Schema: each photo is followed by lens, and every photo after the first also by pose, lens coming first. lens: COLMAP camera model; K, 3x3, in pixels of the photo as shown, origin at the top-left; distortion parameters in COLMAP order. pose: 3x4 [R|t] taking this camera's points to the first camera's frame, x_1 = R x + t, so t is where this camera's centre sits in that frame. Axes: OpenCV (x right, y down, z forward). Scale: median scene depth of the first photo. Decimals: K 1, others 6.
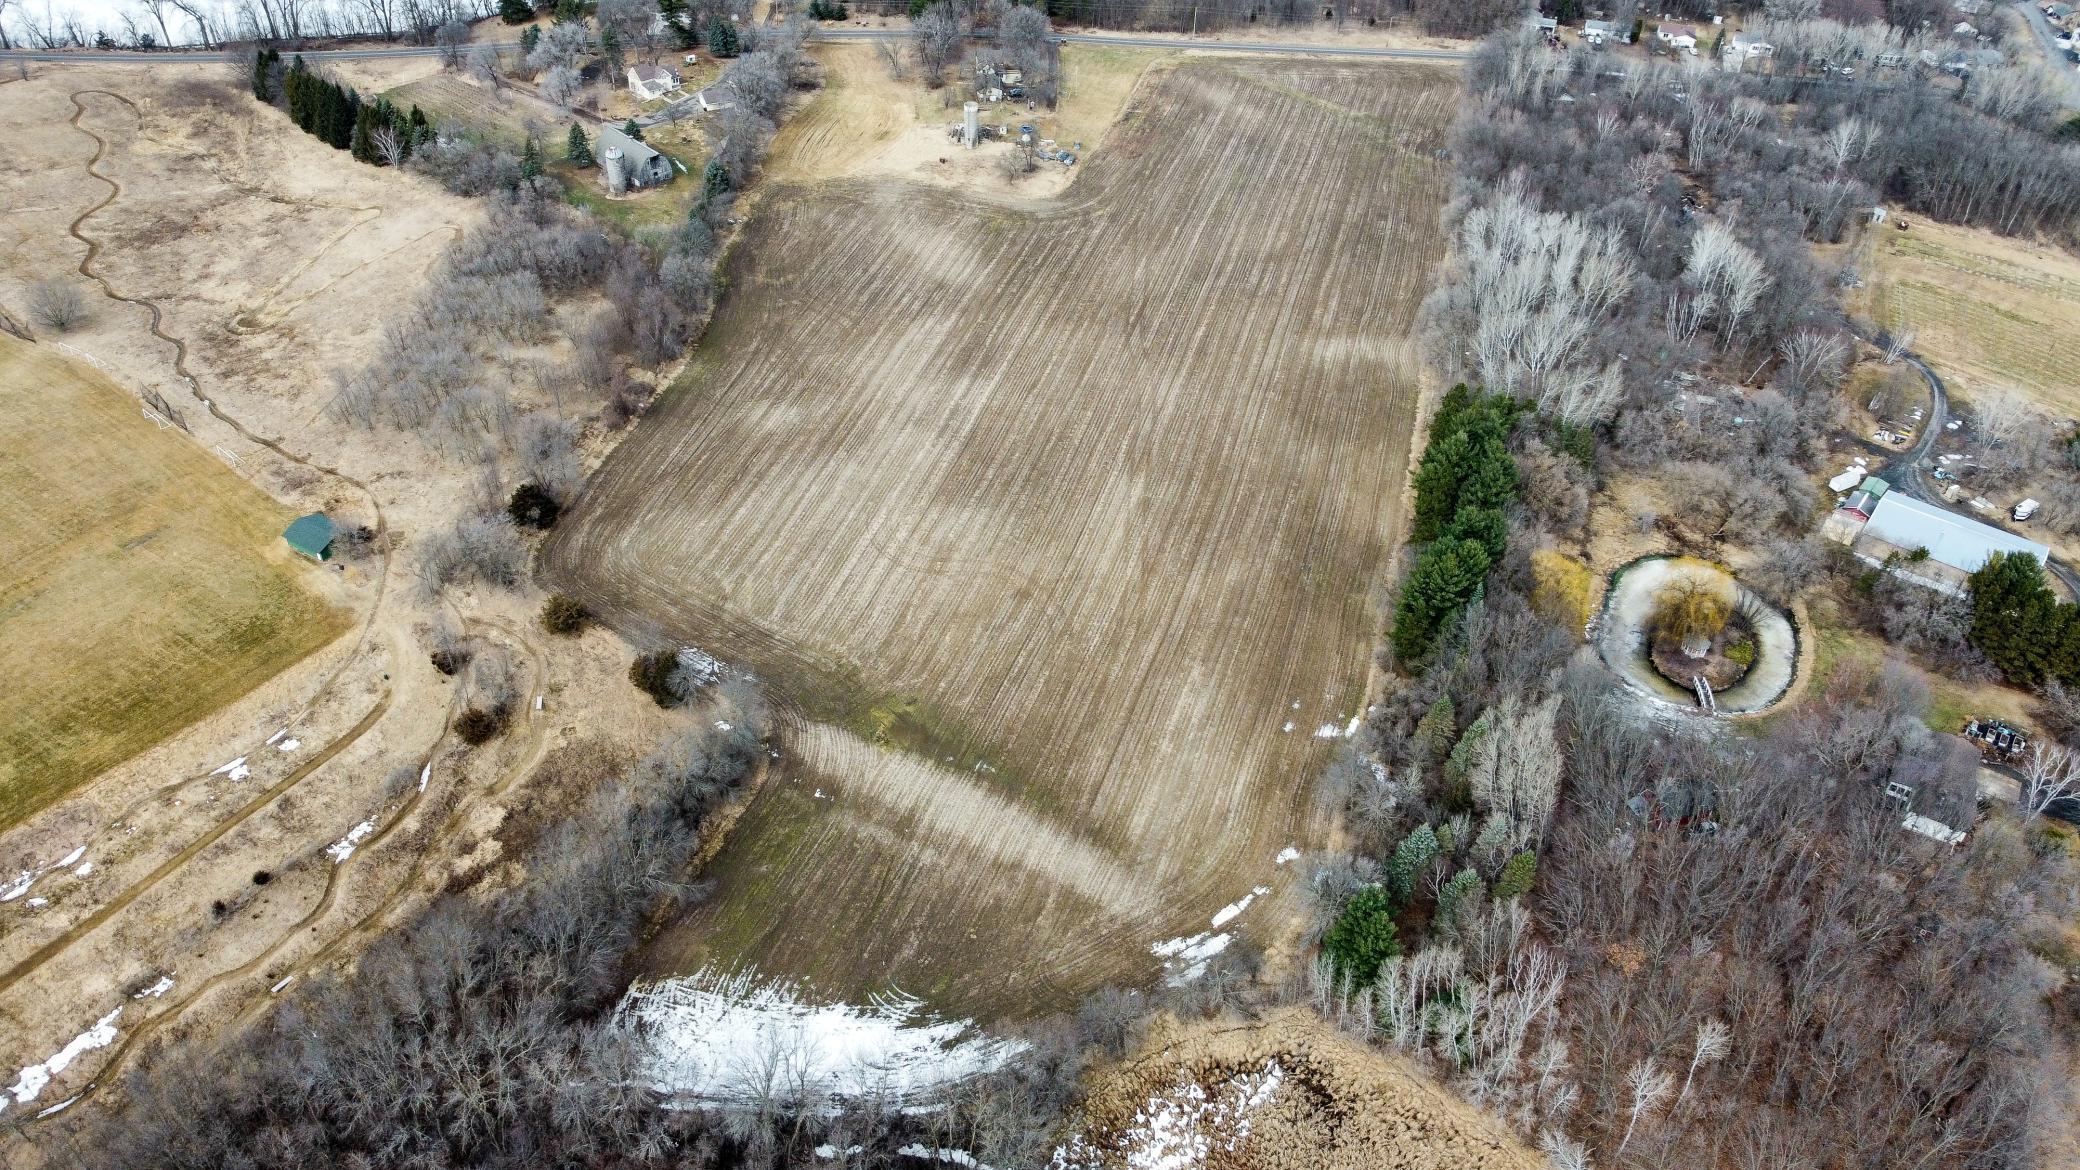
lens RADIAL K [[1576.2, 0, 1037.8], [0, 1576.2, 581.2], [0, 0, 1]] dist [0.002340, -0.001559]
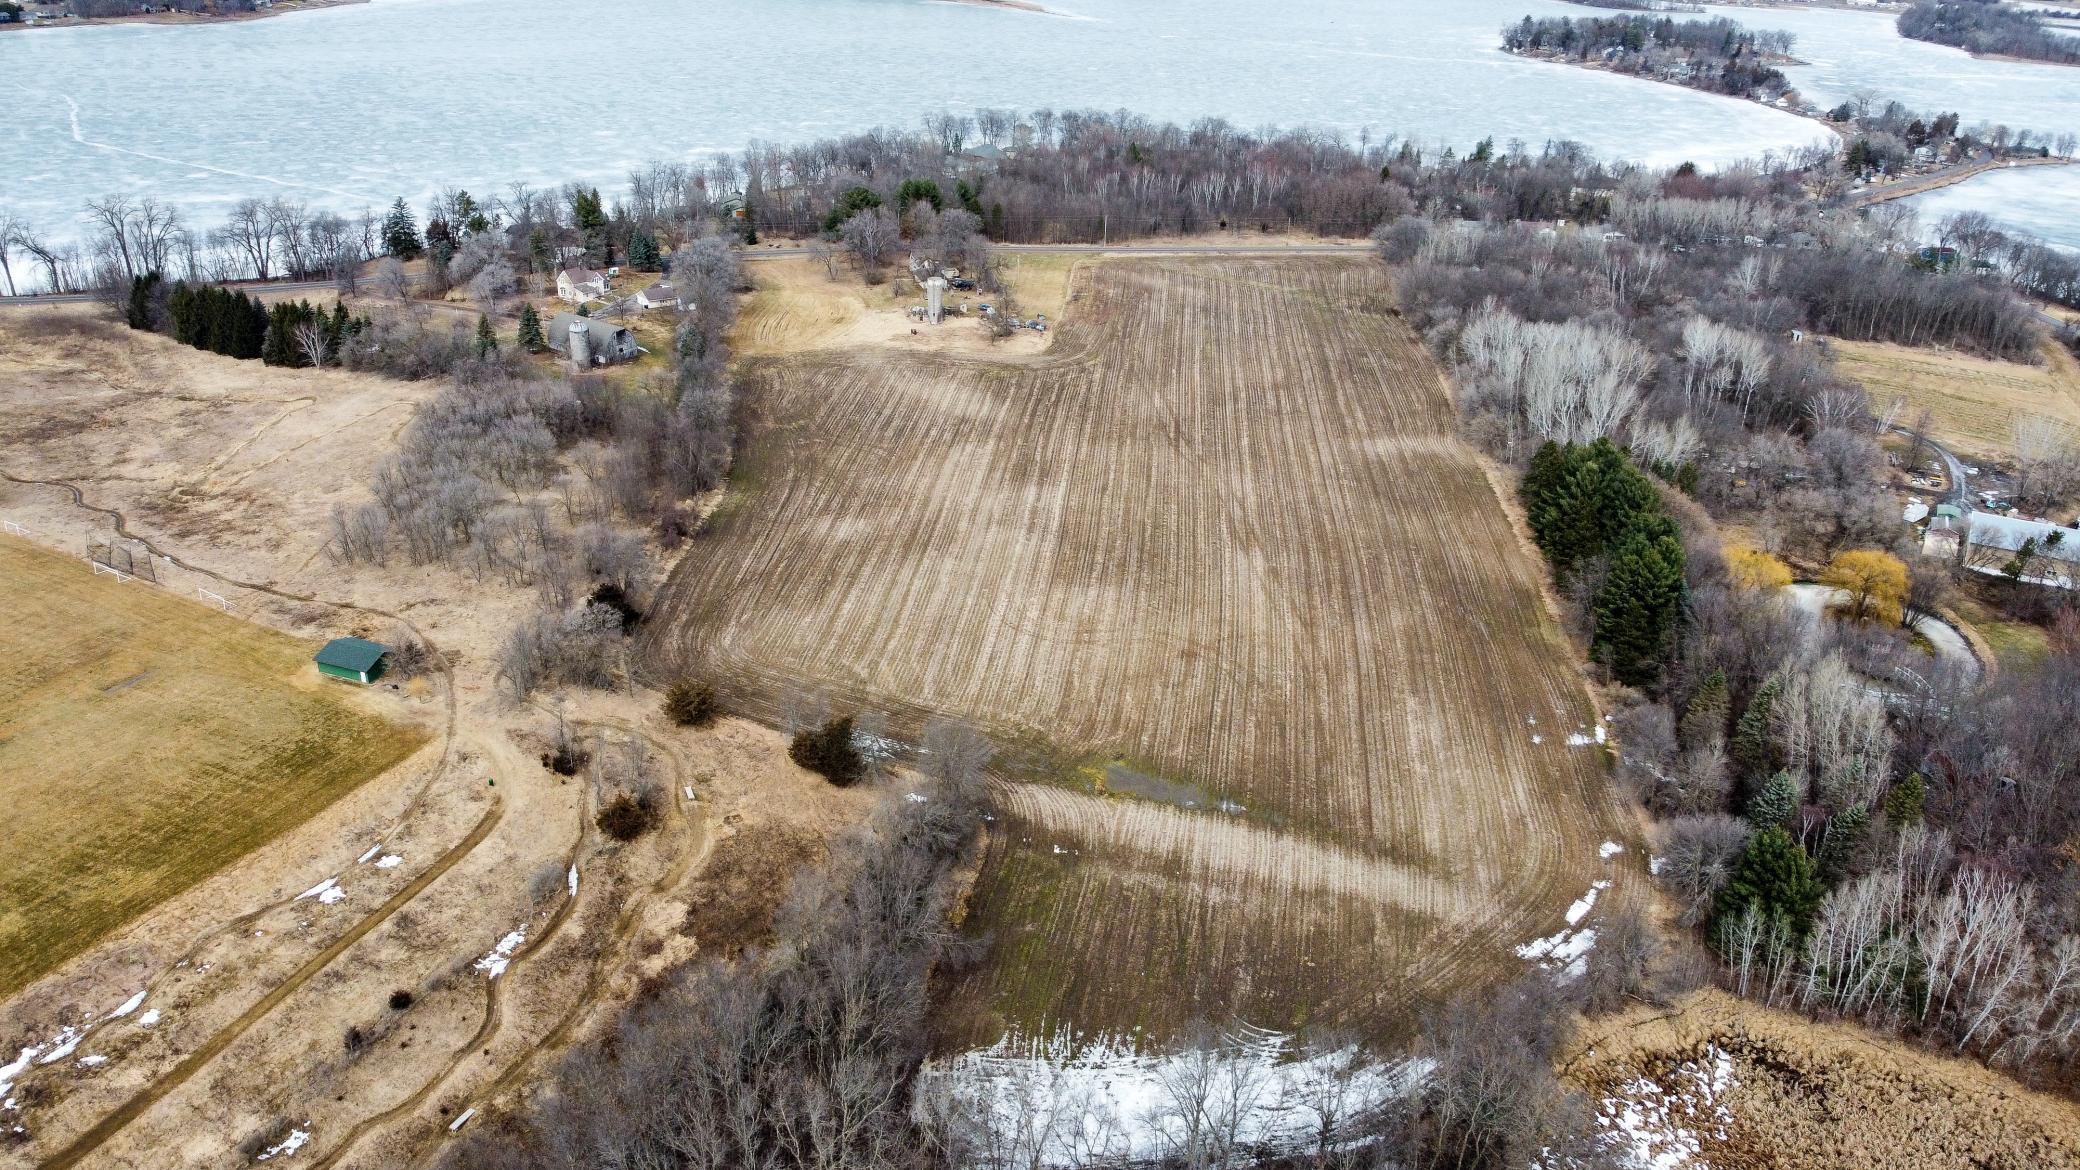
lens RADIAL K [[1576.2, 0, 1039.2], [0, 1576.2, 580.4], [0, 0, 1]] dist [0.002340, -0.001559]
pose [[0.982512, -0.076330, 0.169834, -0.252042], [0.113243, 0.968990, -0.219624, 0.161039], [-0.147803, 0.235016, 0.960688, 0.146032]]
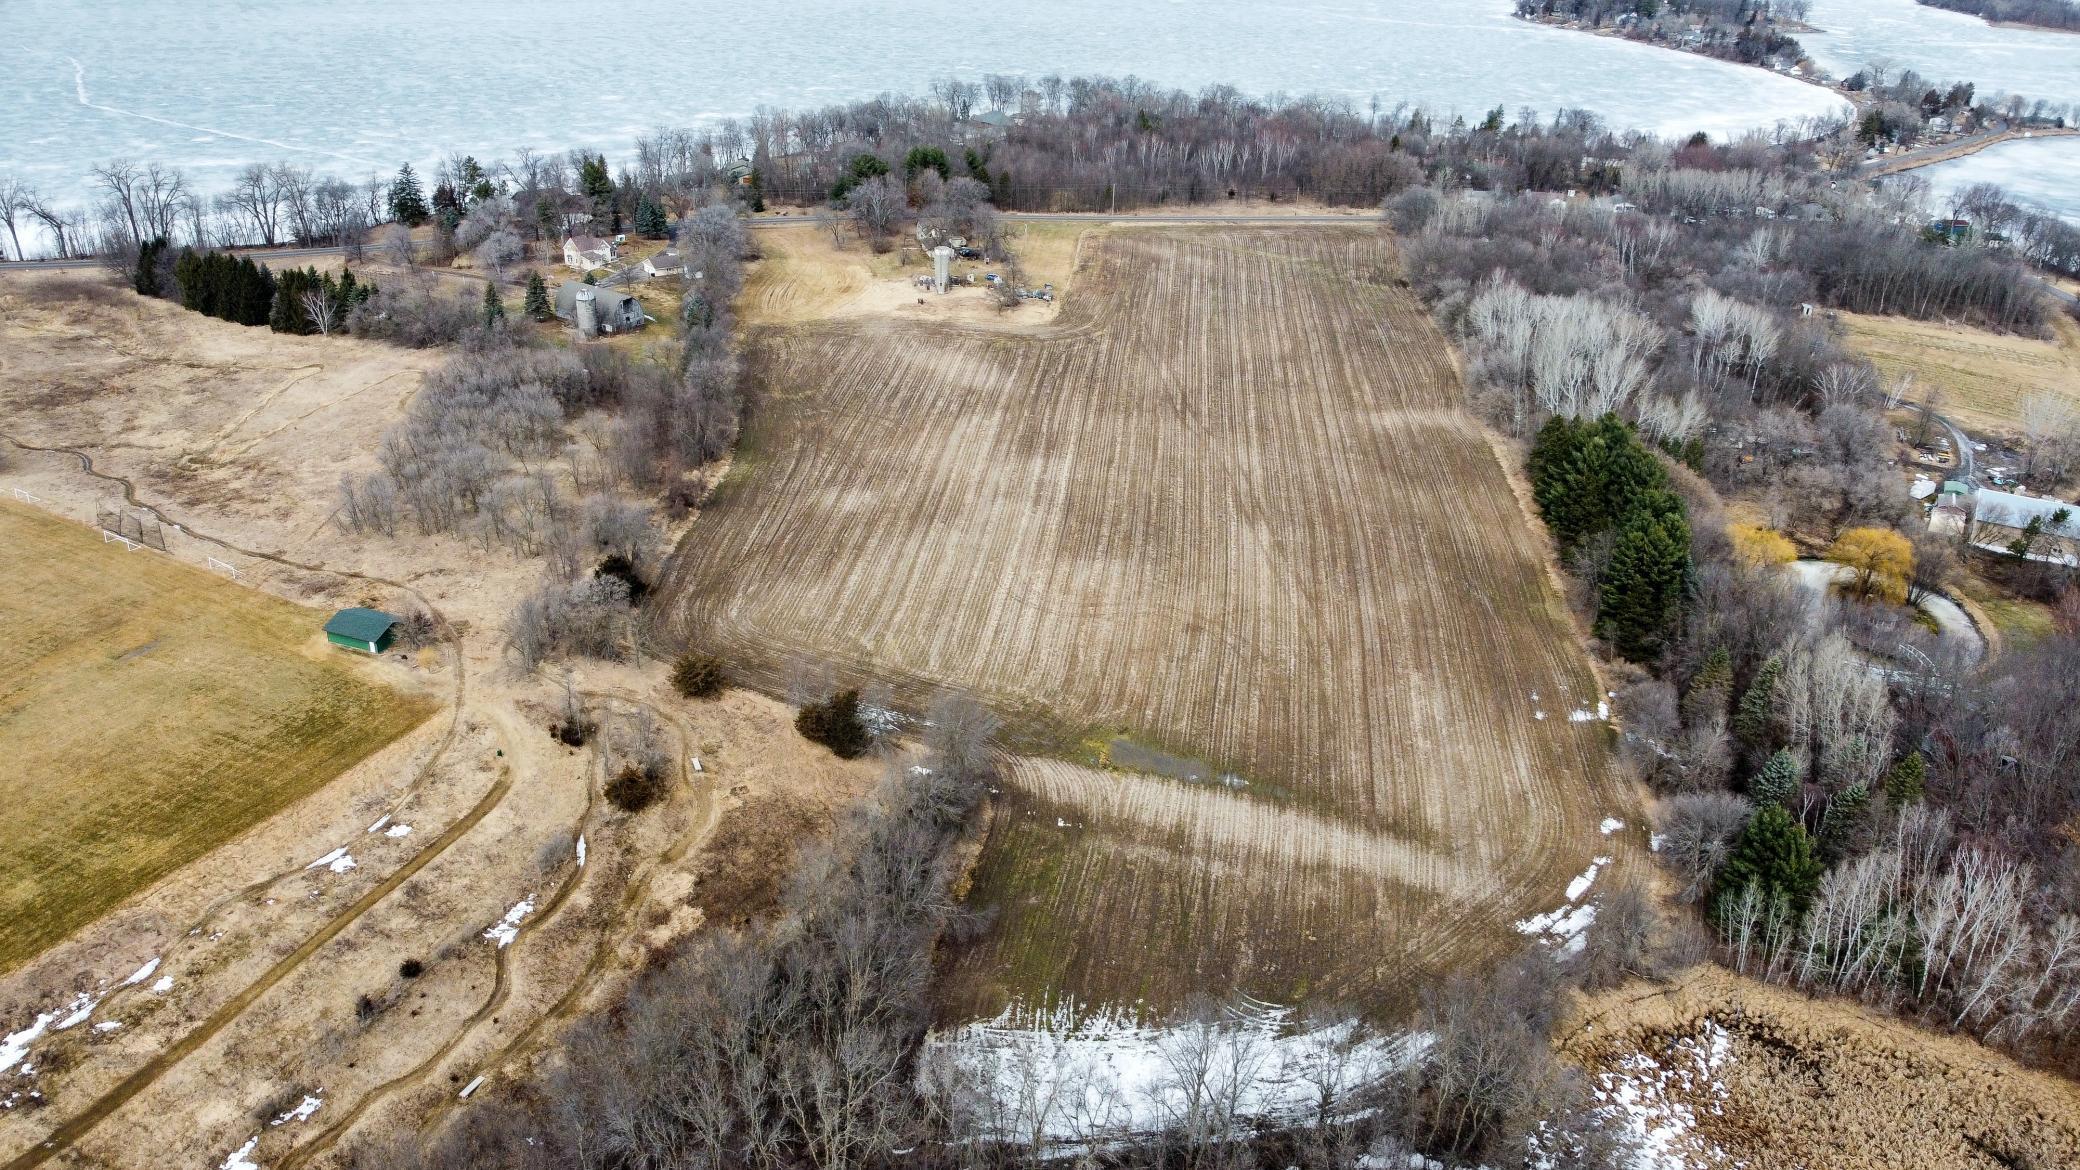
lens RADIAL K [[1576.2, 0, 1039.3], [0, 1576.2, 580.3], [0, 0, 1]] dist [0.002340, -0.001559]
pose [[0.983529, -0.074644, 0.164615, -0.252013], [0.107311, 0.974006, -0.199492, 0.157724], [-0.145445, 0.213871, 0.965974, 0.142569]]
